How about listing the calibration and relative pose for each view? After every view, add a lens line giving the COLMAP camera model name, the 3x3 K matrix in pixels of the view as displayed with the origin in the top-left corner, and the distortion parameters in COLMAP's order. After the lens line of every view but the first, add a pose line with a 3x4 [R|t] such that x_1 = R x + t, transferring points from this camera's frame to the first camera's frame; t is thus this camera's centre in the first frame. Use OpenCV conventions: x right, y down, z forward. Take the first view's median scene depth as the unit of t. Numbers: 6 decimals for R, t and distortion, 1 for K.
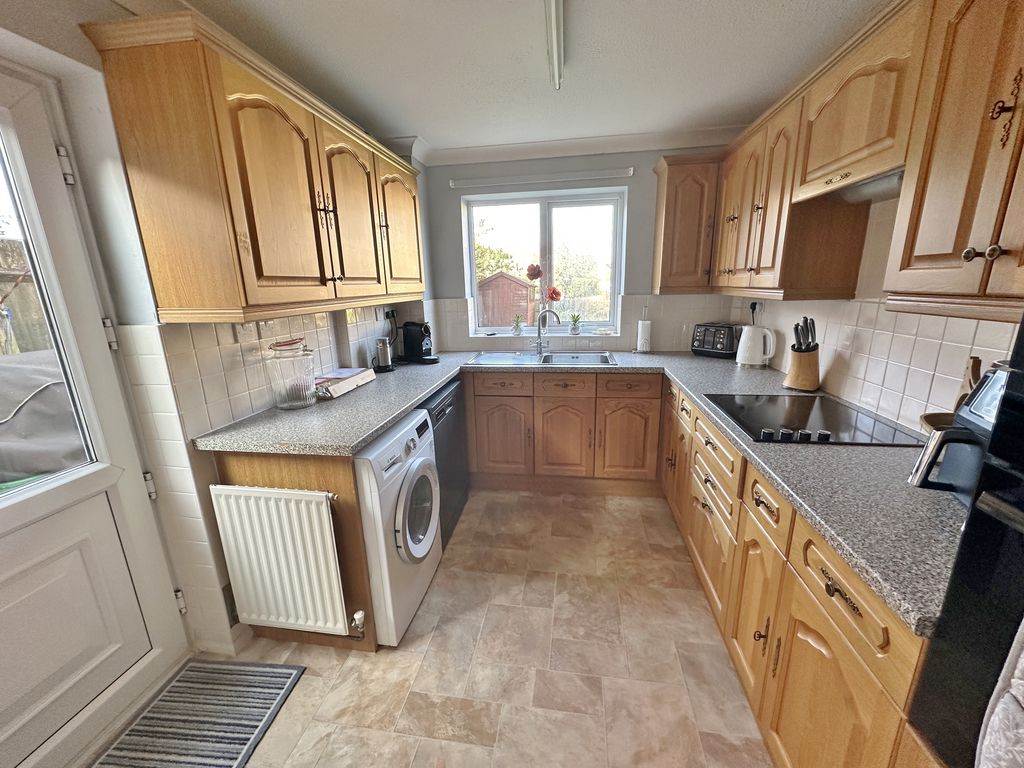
lens RADIAL K [[408.6, 0, 513.3], [0, 408.6, 387.6], [0, 0, 1]] dist [0.001572, 0.000375]
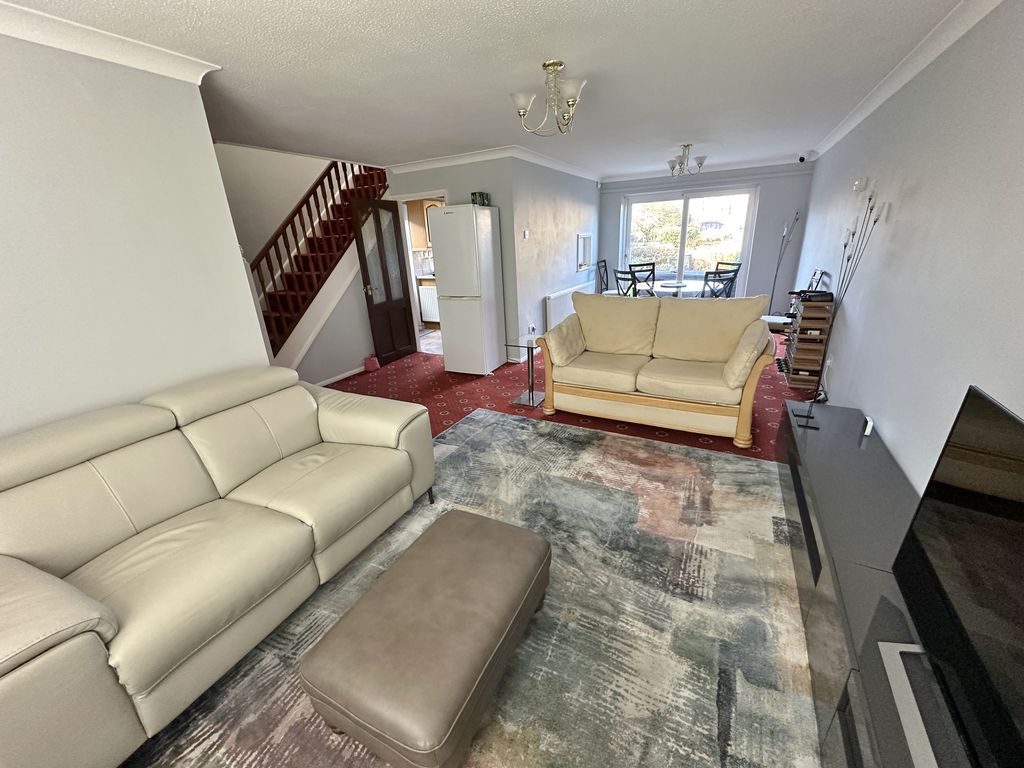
lens RADIAL K [[408.6, 0, 510.8], [0, 408.6, 386.1], [0, 0, 1]] dist [0.001572, 0.000375]
pose [[0.942418, 0.099445, -0.319310, 1.919781], [-0.059688, 0.989453, 0.131987, 0.703775], [0.329067, -0.105328, 0.938414, -3.260894]]
